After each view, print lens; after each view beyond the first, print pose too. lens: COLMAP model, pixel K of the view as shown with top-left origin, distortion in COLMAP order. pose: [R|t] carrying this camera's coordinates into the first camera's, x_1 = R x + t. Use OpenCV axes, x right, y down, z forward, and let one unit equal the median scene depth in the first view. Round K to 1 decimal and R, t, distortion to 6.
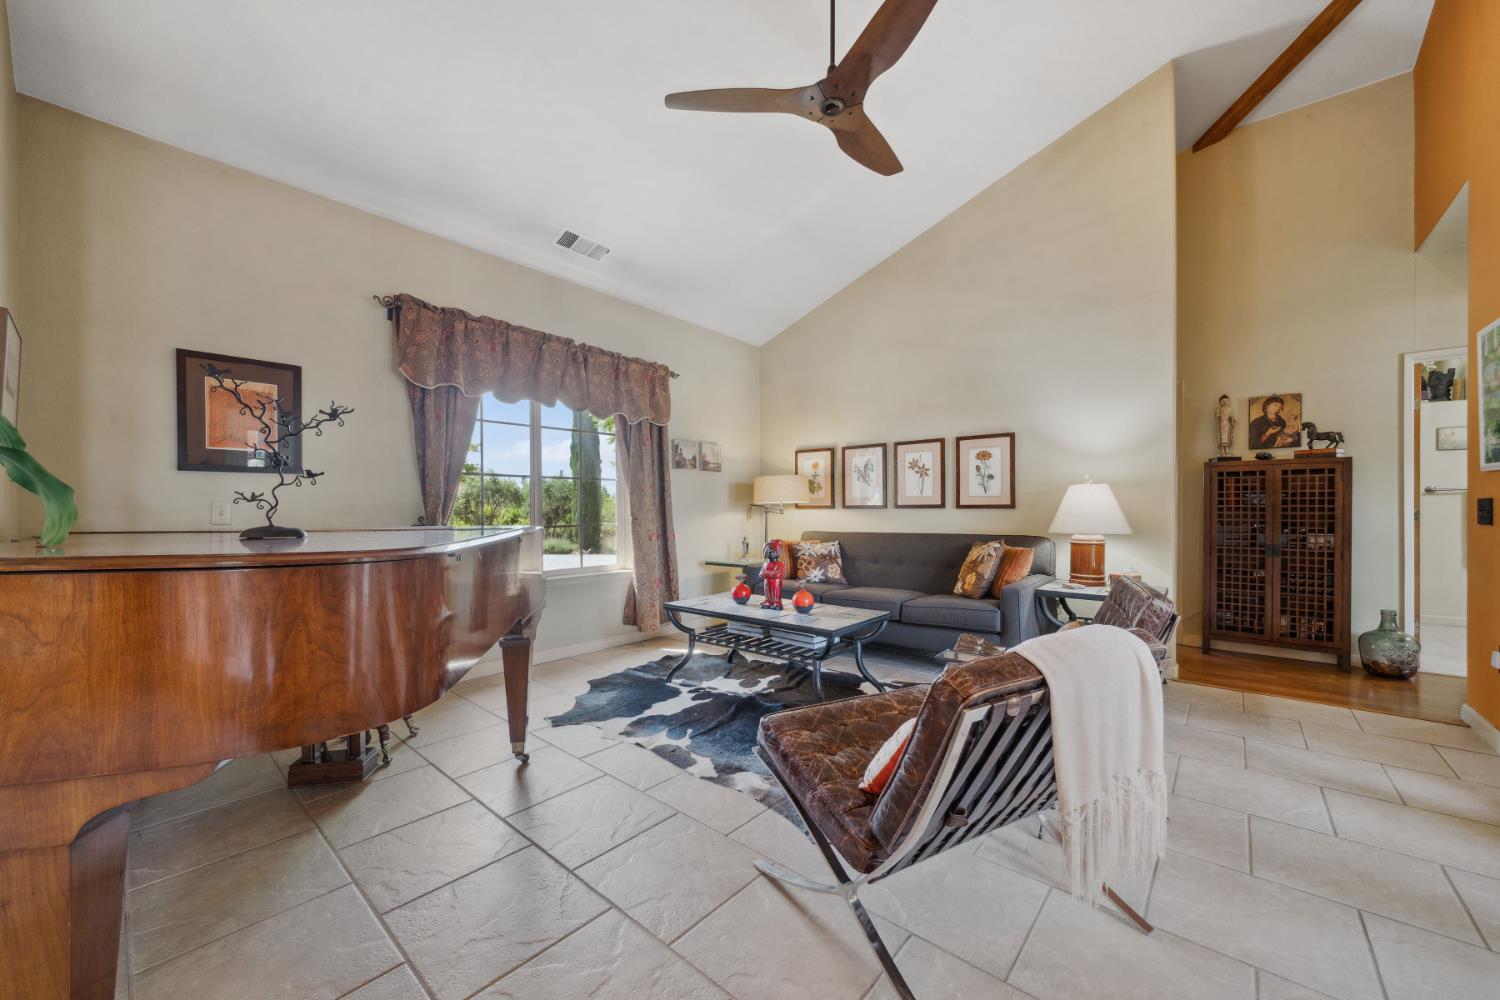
lens RADIAL K [[554.7, 0, 752.5], [0, 554.7, 506.4], [0, 0, 1]] dist [-0.001294, -0.000105]
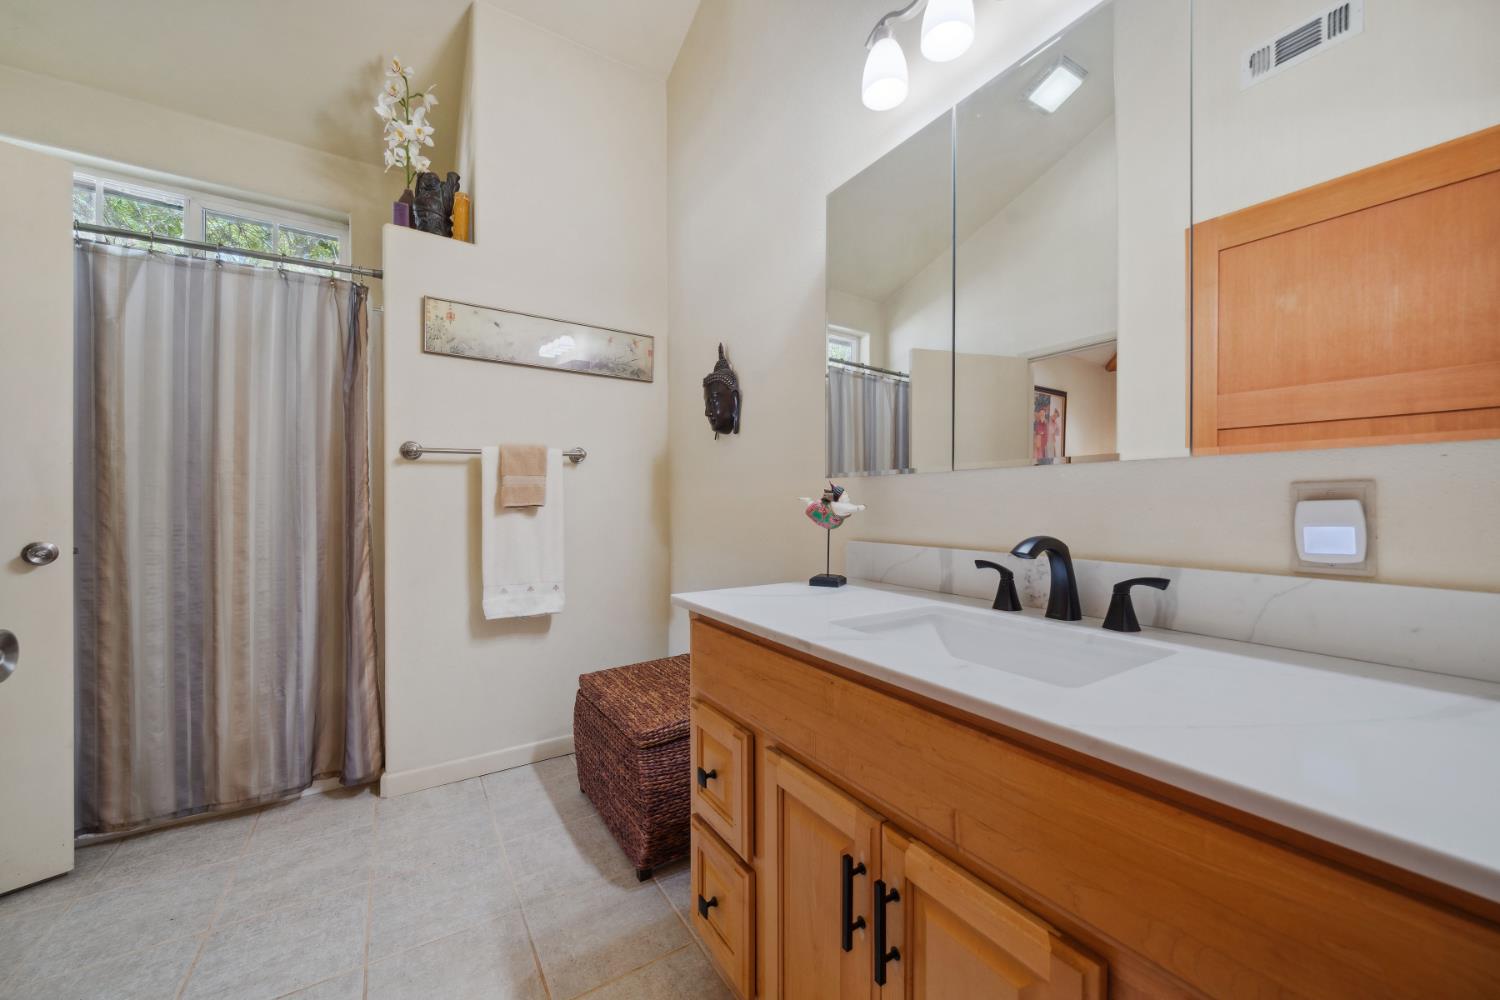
lens RADIAL K [[554.7, 0, 749.6], [0, 554.7, 501.9], [0, 0, 1]] dist [-0.001294, -0.000105]
pose [[0.282824, -0.003173, 0.959167, 0.919493], [0.003118, 0.999992, 0.002389, 0.006295], [-0.959167, 0.002315, 0.282831, 0.660971]]
